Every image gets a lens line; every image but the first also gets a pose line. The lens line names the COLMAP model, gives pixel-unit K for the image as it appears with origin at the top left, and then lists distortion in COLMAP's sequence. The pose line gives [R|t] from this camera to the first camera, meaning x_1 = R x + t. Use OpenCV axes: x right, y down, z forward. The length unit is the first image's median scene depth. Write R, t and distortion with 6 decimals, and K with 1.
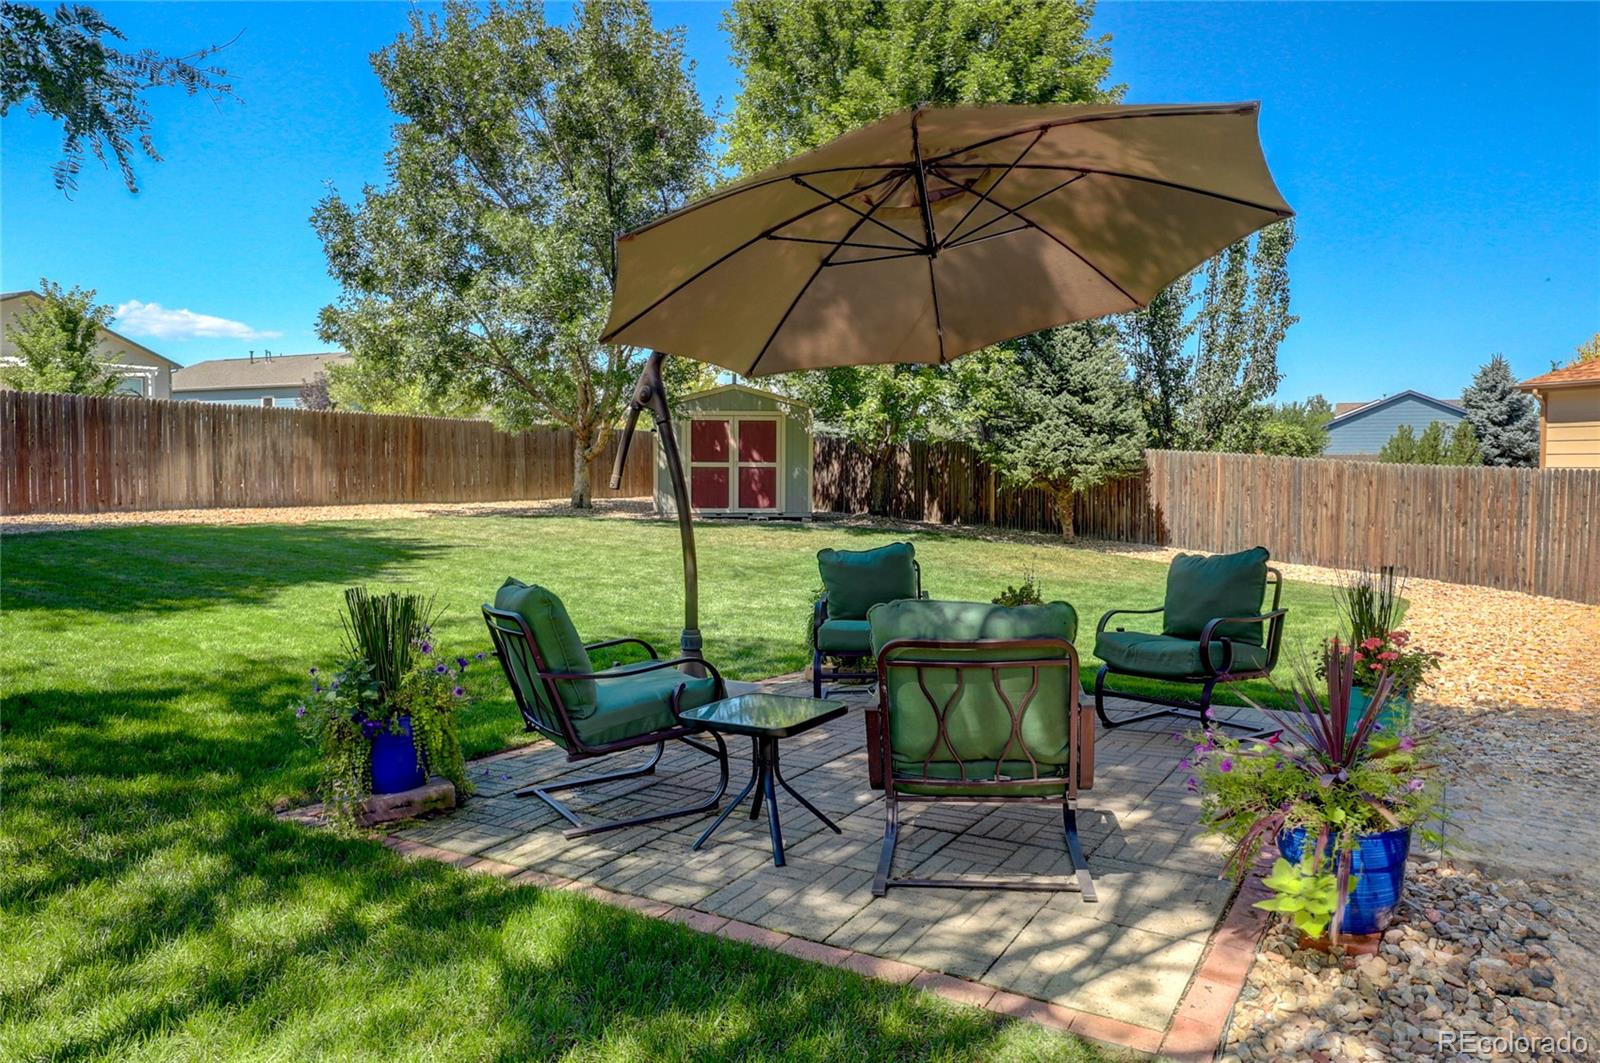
lens RADIAL K [[1026.0, 0, 874.1], [0, 1026.0, 518.6], [0, 0, 1]] dist [-0.009559, -0.001755]
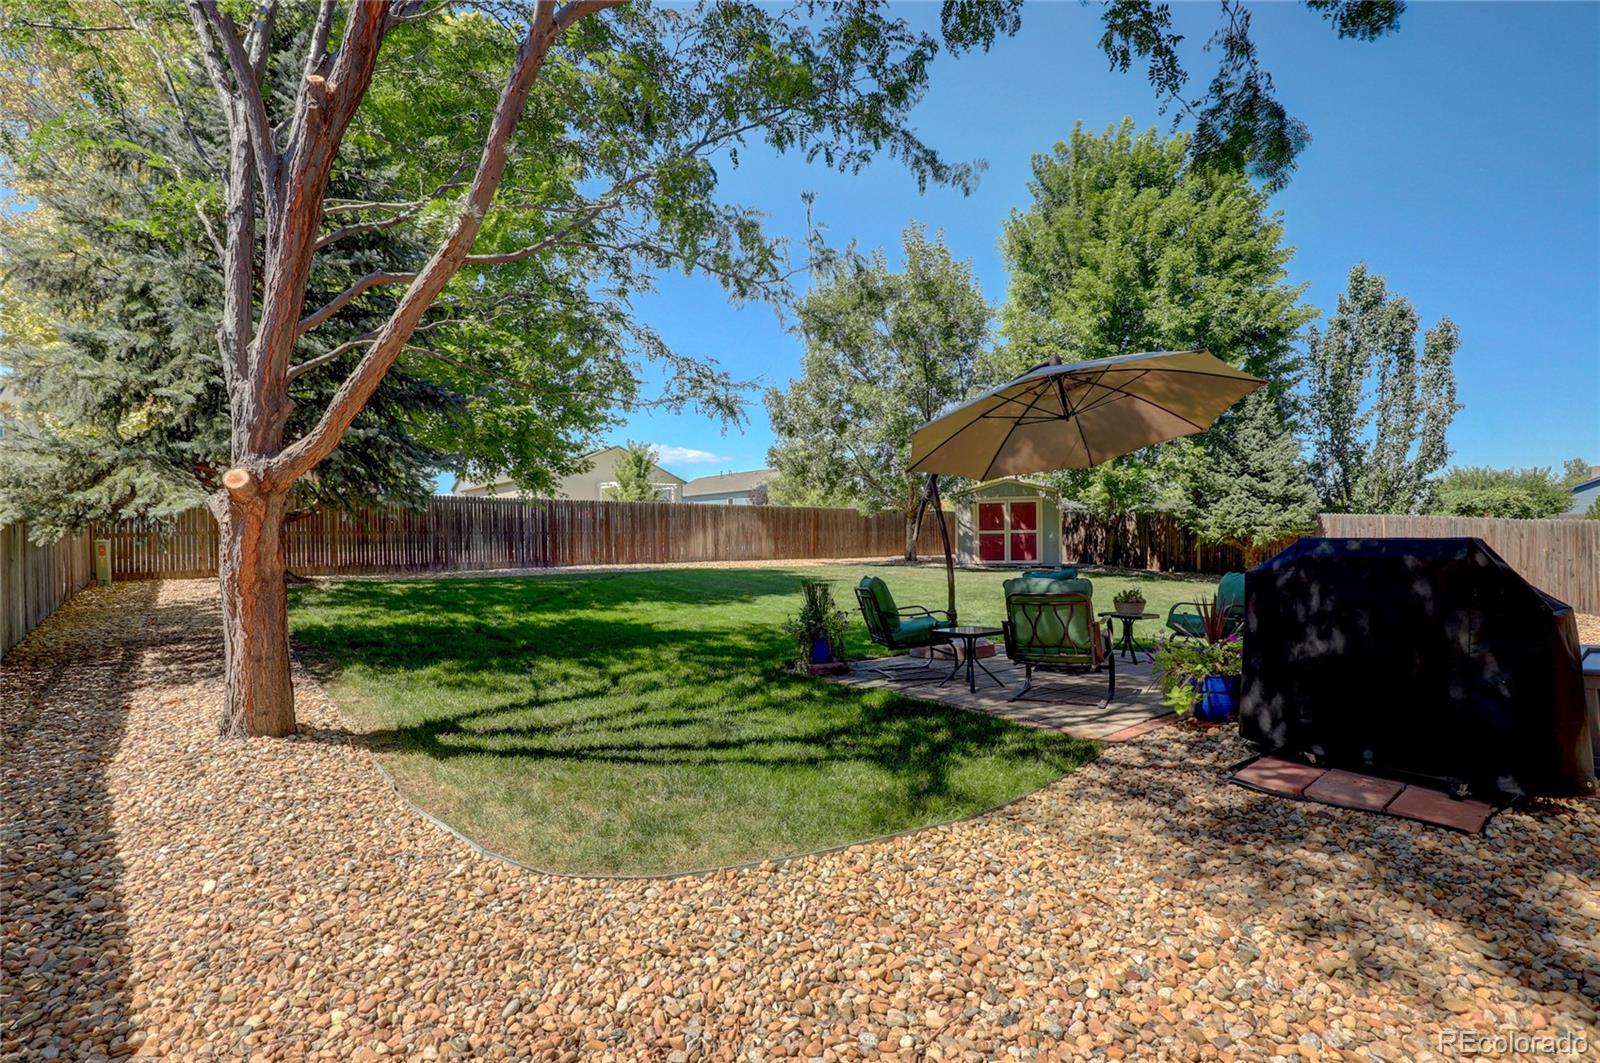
lens RADIAL K [[726.8, 0, 800.0], [0, 726.8, 531.5], [0, 0, 1]] dist [-0.050642, 0.000271]
pose [[0.906318, -0.020470, -0.422100, 0.041517], [-0.003902, 0.998378, -0.056795, 0.009970], [0.422578, 0.053122, 0.904769, -0.112385]]
